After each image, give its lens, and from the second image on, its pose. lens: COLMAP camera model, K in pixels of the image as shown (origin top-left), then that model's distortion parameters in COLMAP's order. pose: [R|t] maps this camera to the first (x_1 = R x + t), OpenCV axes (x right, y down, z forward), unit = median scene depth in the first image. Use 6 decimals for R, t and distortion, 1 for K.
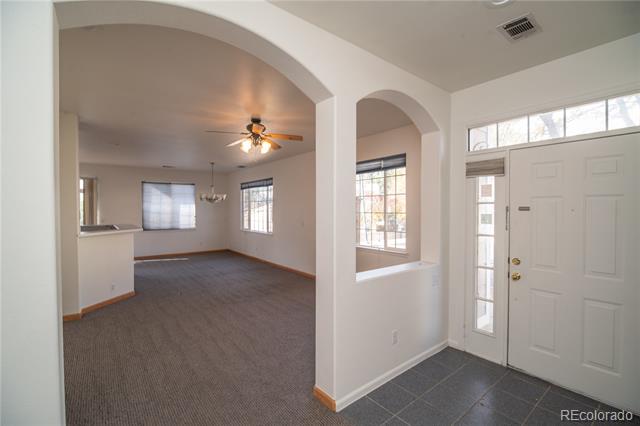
lens RADIAL K [[285.3, 0, 318.3], [0, 285.3, 211.6], [0, 0, 1]] dist [-0.001649, -0.000262]
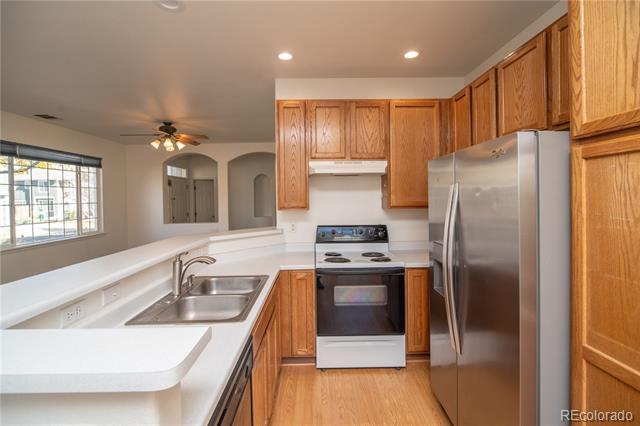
lens RADIAL K [[294.9, 0, 319.3], [0, 294.9, 199.8], [0, 0, 1]] dist [-0.003369, -0.000397]
pose [[-0.796632, 0.005404, 0.604440, -1.243627], [0.018257, 0.999719, 0.015124, -0.010184], [-0.604188, 0.023084, -0.796507, 1.375212]]
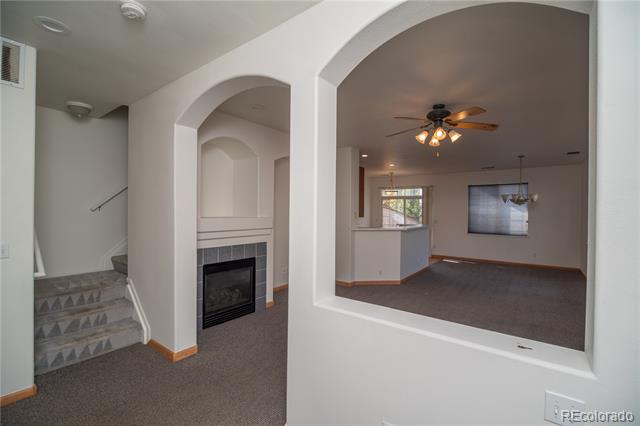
lens RADIAL K [[285.3, 0, 318.3], [0, 285.3, 211.6], [0, 0, 1]] dist [-0.001649, -0.000262]
pose [[0.264589, 0.005759, -0.964344, 0.434975], [-0.018207, 0.999834, 0.000975, -0.003144], [0.964189, 0.017300, 0.264650, 0.378446]]
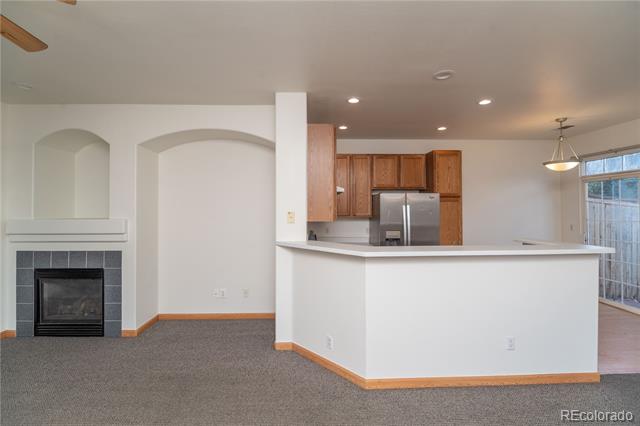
lens RADIAL K [[287.6, 0, 318.9], [0, 287.6, 209.5], [0, 0, 1]] dist [-0.002862, -0.000737]
pose [[-0.584827, 0.002679, -0.811154, -0.219914], [-0.006183, 0.999951, 0.007760, -0.014078], [0.811135, 0.009553, -0.584782, 1.305724]]
